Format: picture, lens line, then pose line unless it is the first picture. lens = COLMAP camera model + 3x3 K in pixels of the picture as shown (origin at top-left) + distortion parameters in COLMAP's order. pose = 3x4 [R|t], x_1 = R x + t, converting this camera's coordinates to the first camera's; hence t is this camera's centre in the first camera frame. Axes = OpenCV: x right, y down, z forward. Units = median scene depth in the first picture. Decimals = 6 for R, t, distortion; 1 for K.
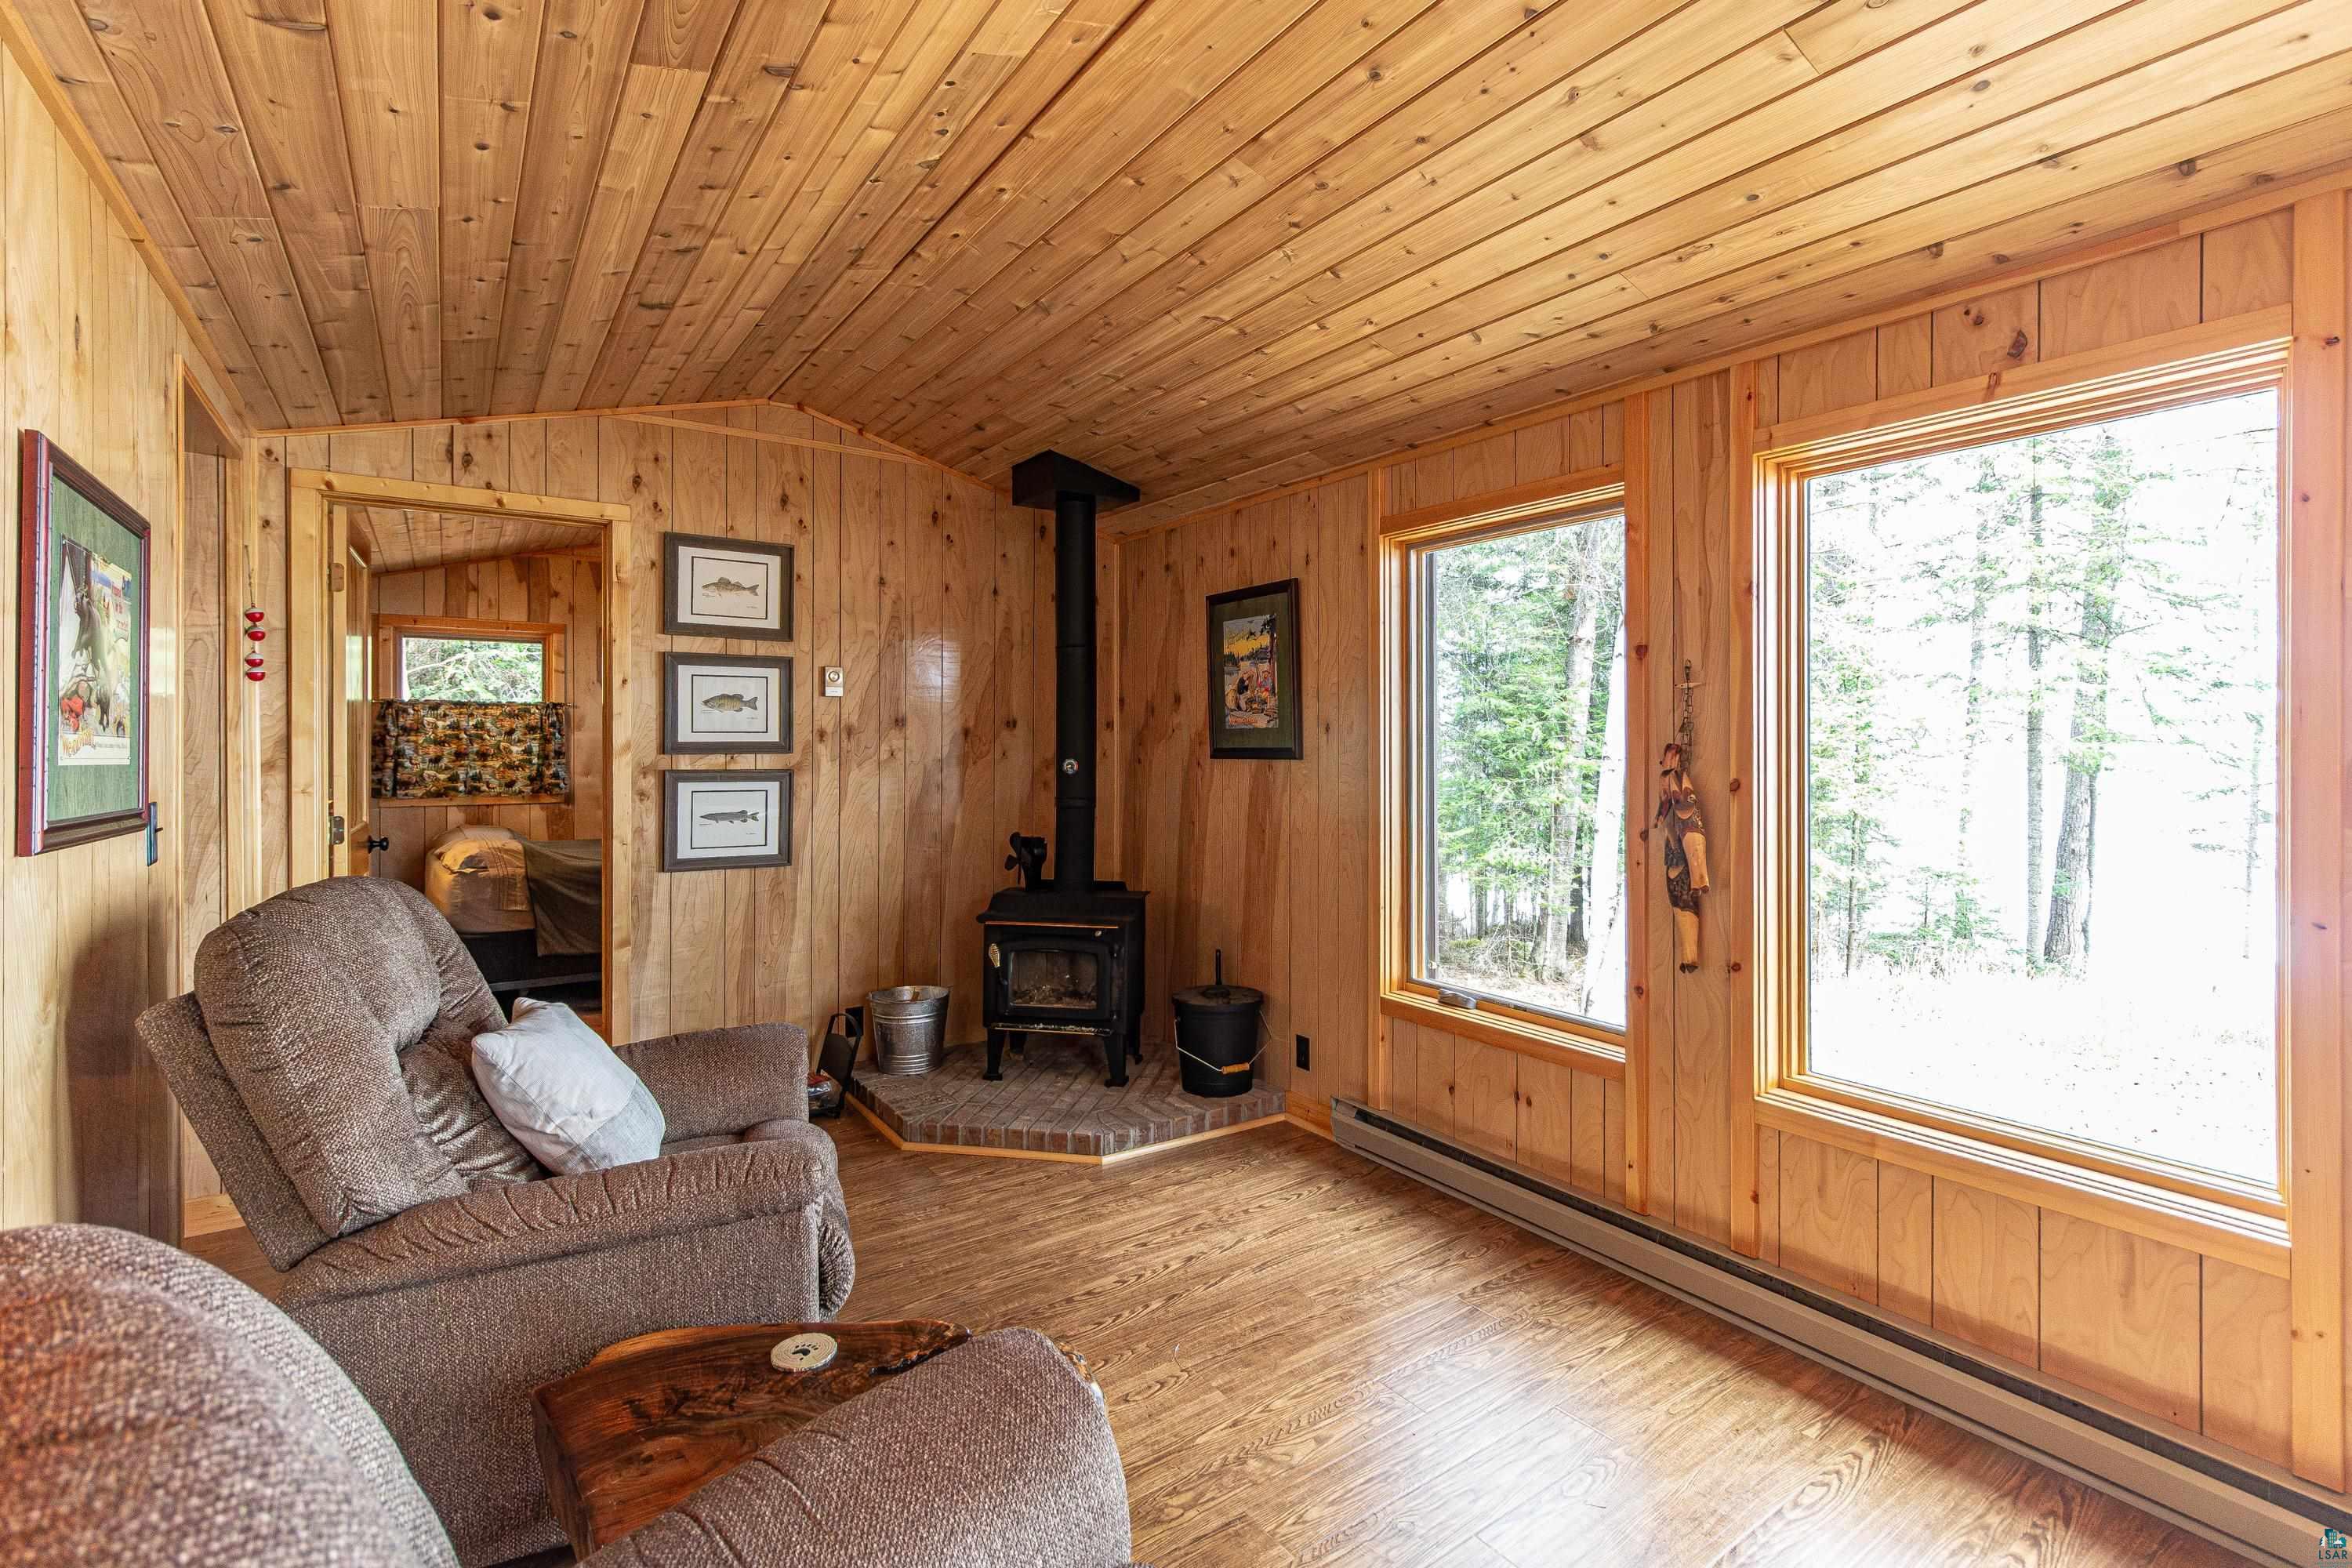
lens RADIAL K [[1094.0, 0, 1227.0], [0, 1094.0, 744.8], [0, 0, 1]] dist [-0.000307, -0.000807]
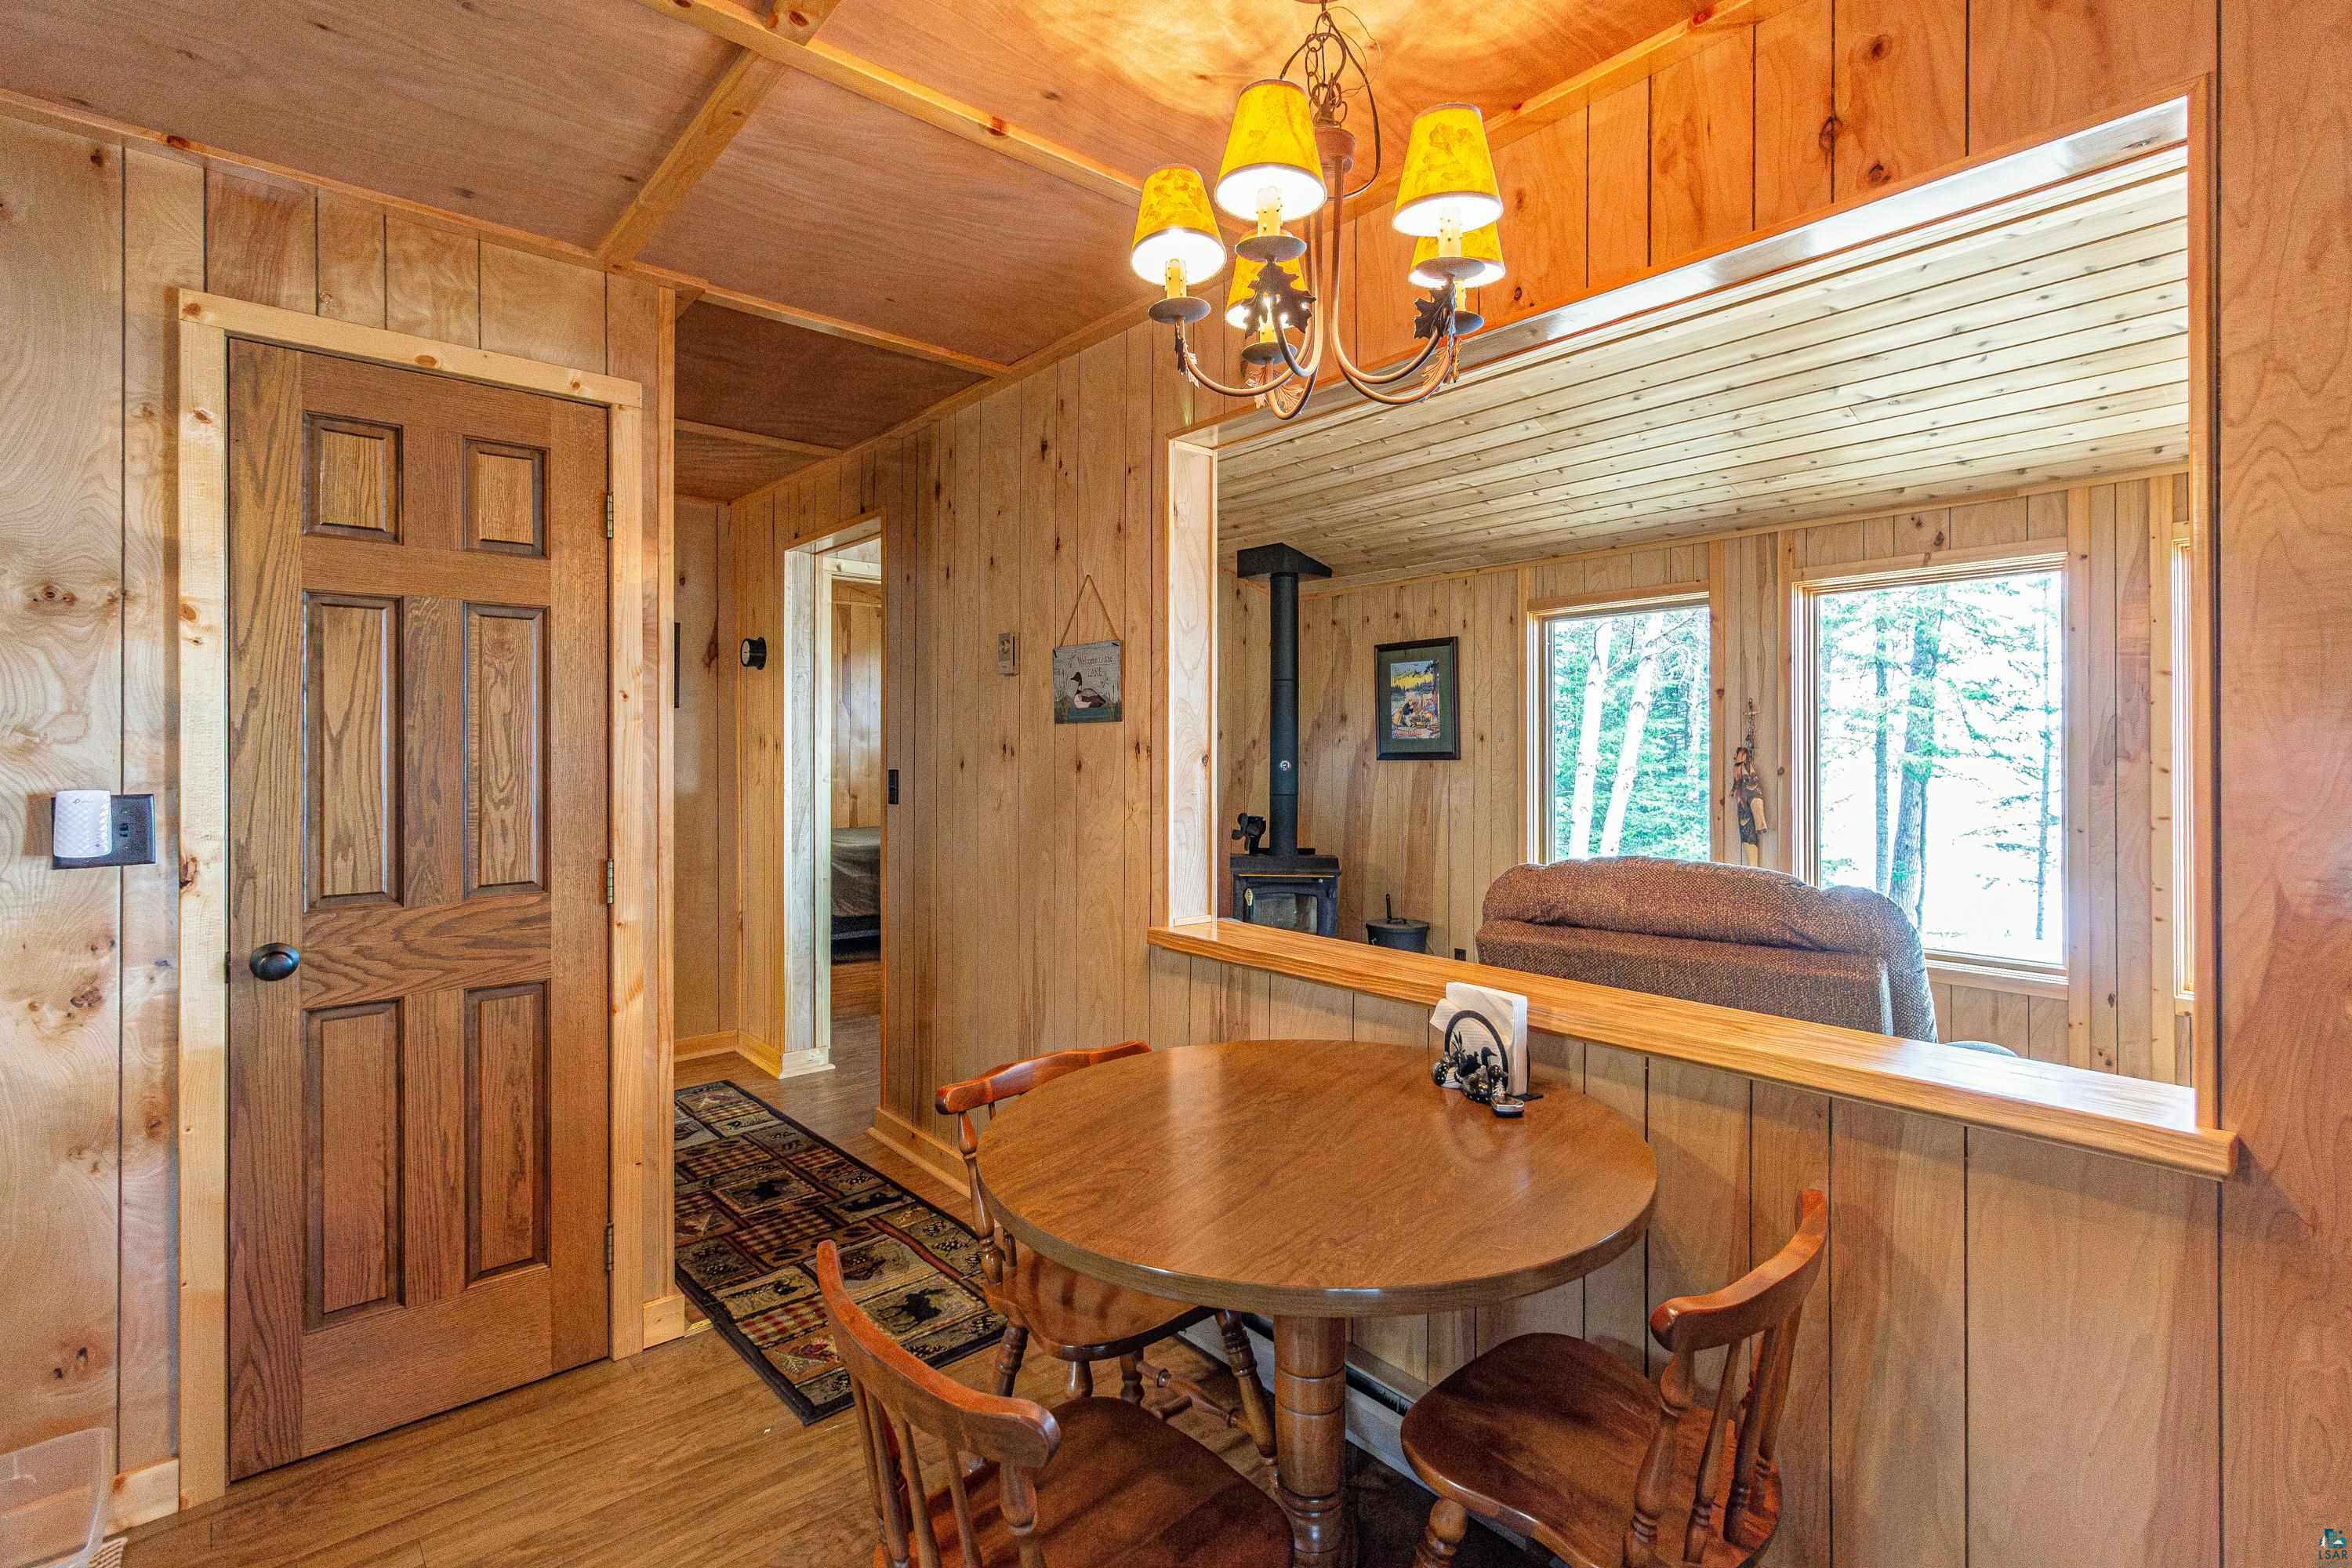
lens RADIAL K [[1094.0, 0, 1232.8], [0, 1094.0, 751.4], [0, 0, 1]] dist [-0.000307, -0.000807]
pose [[0.993230, 0.001277, 0.116155, -0.401050], [-0.000356, 0.999968, -0.007952, 0.013572], [-0.116161, 0.007857, 0.993199, -0.417938]]
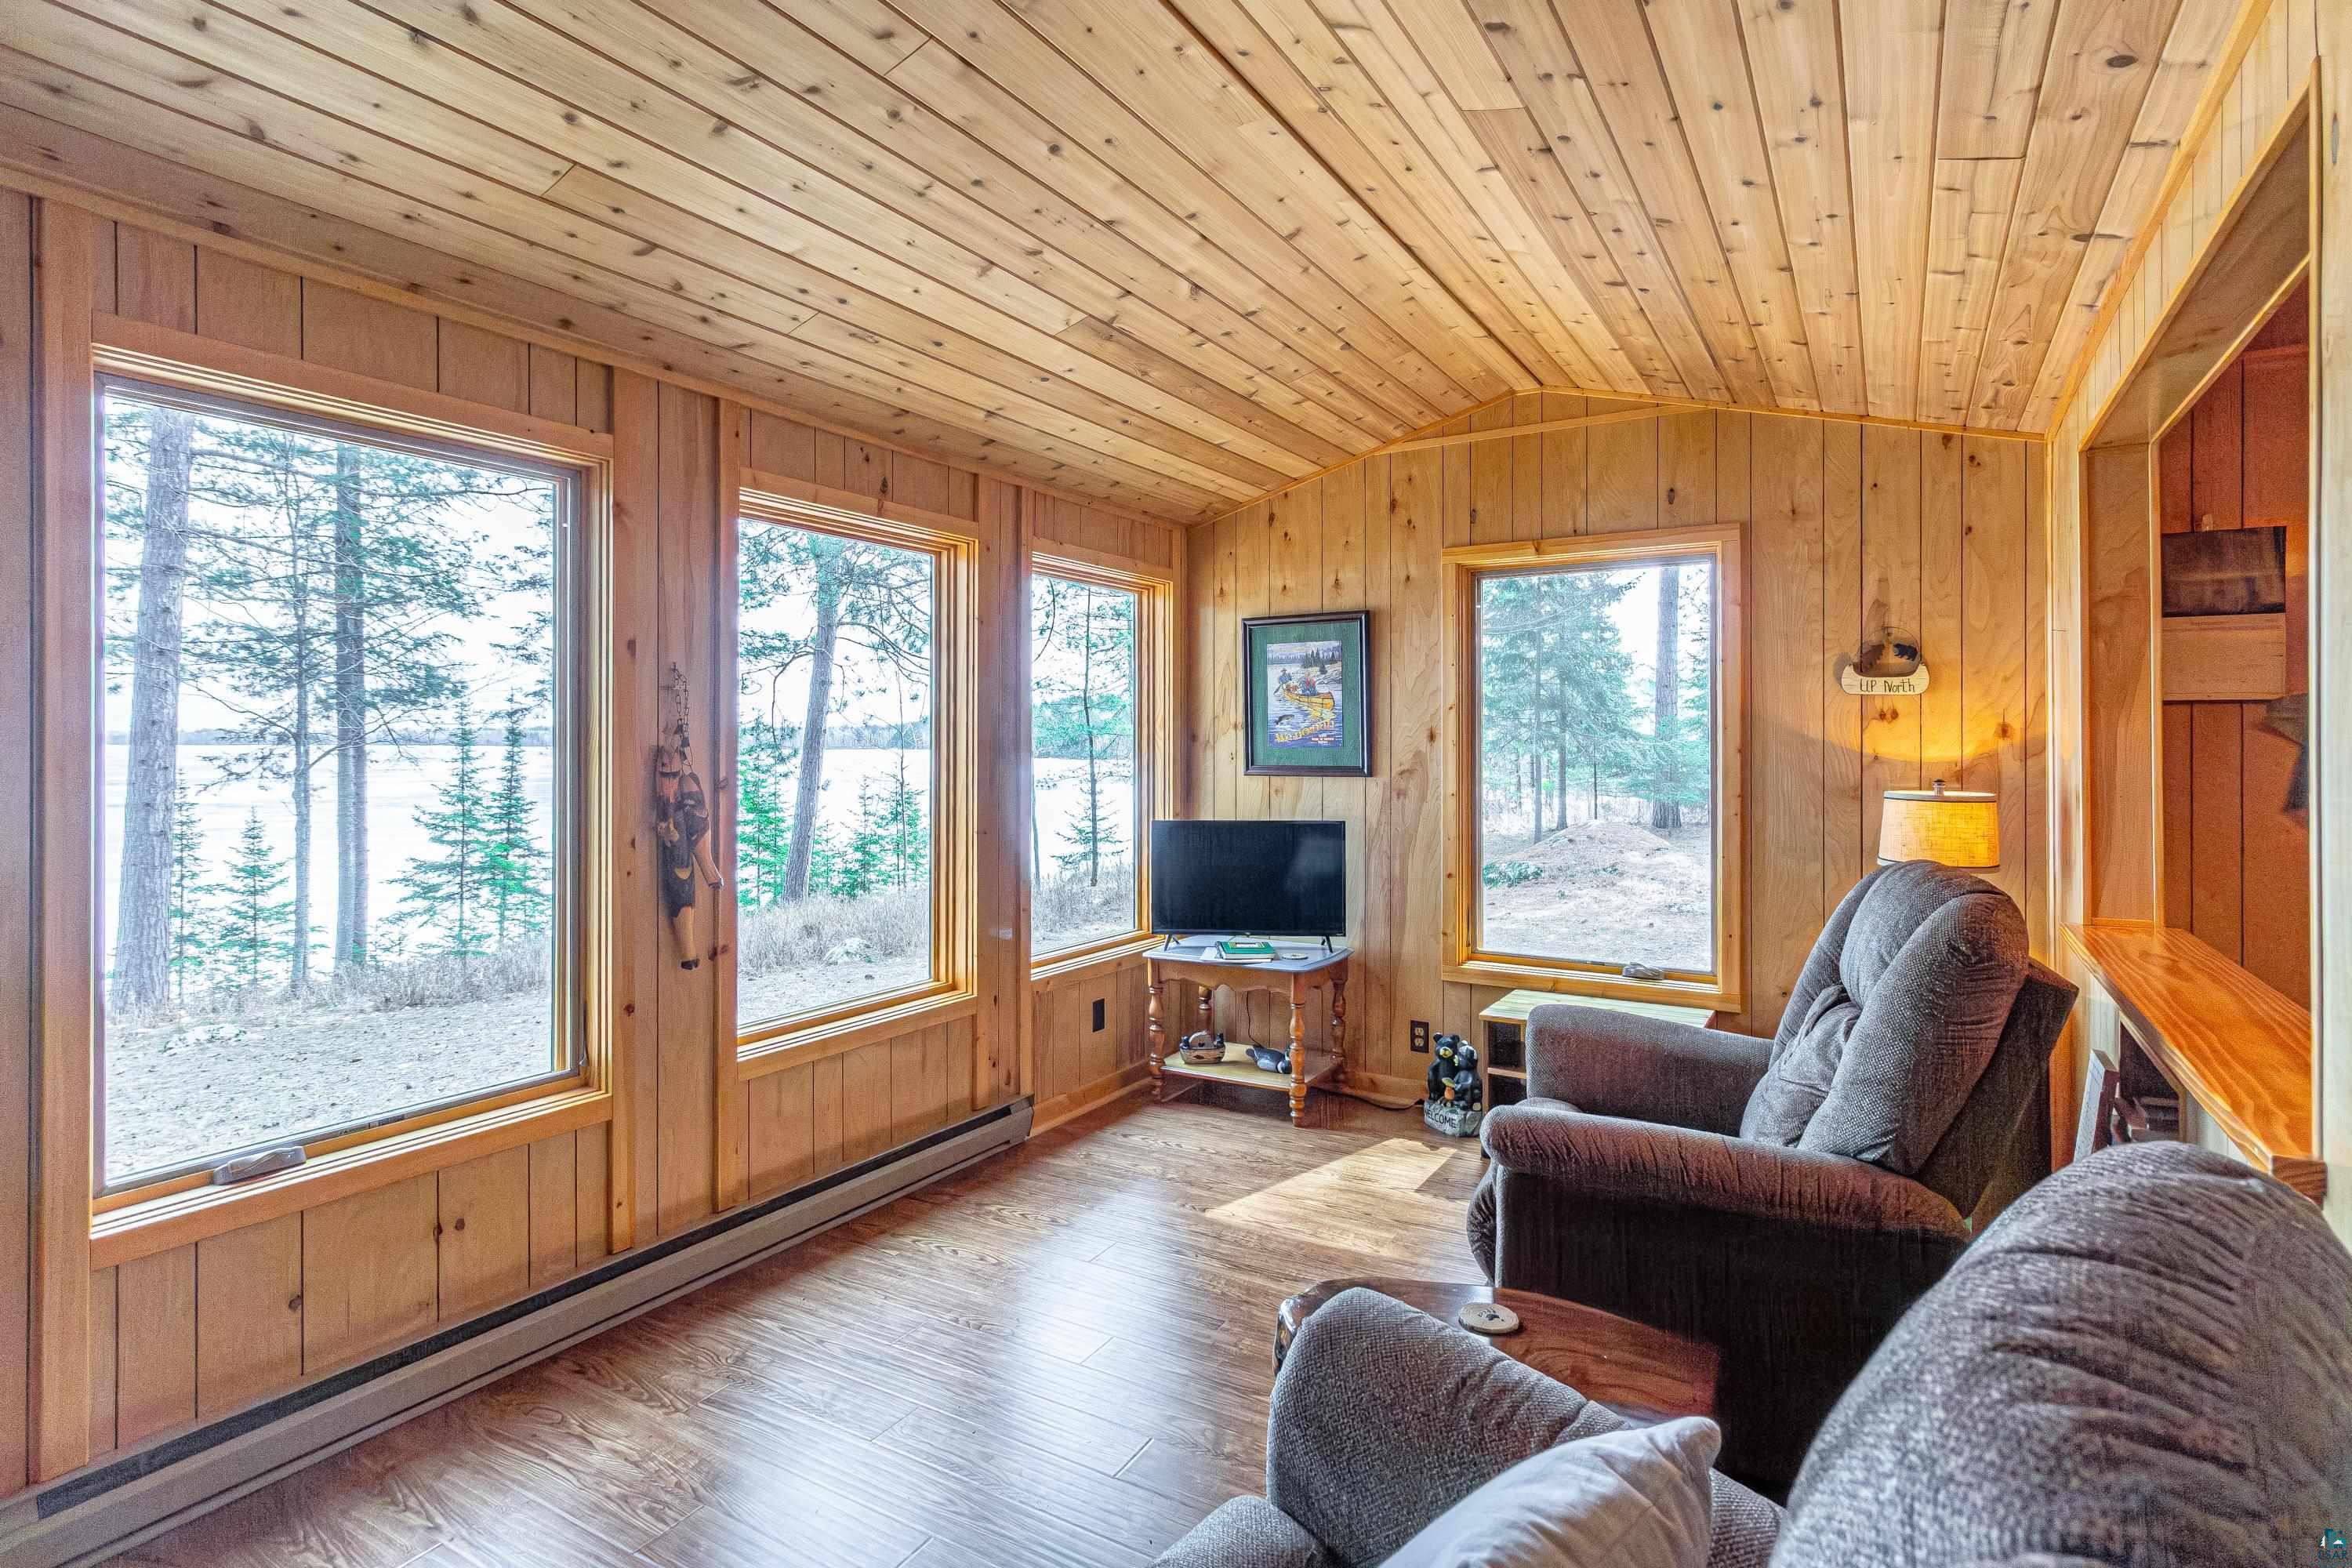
lens RADIAL K [[1143.0, 0, 1170.7], [0, 1143.0, 747.6], [0, 0, 1]] dist [0.002283, 0.000606]
pose [[-0.375146, -0.002045, 0.926963, -0.500481], [0.005676, 0.999974, 0.004503, -0.000557], [-0.926948, 0.006950, -0.375125, 0.666723]]
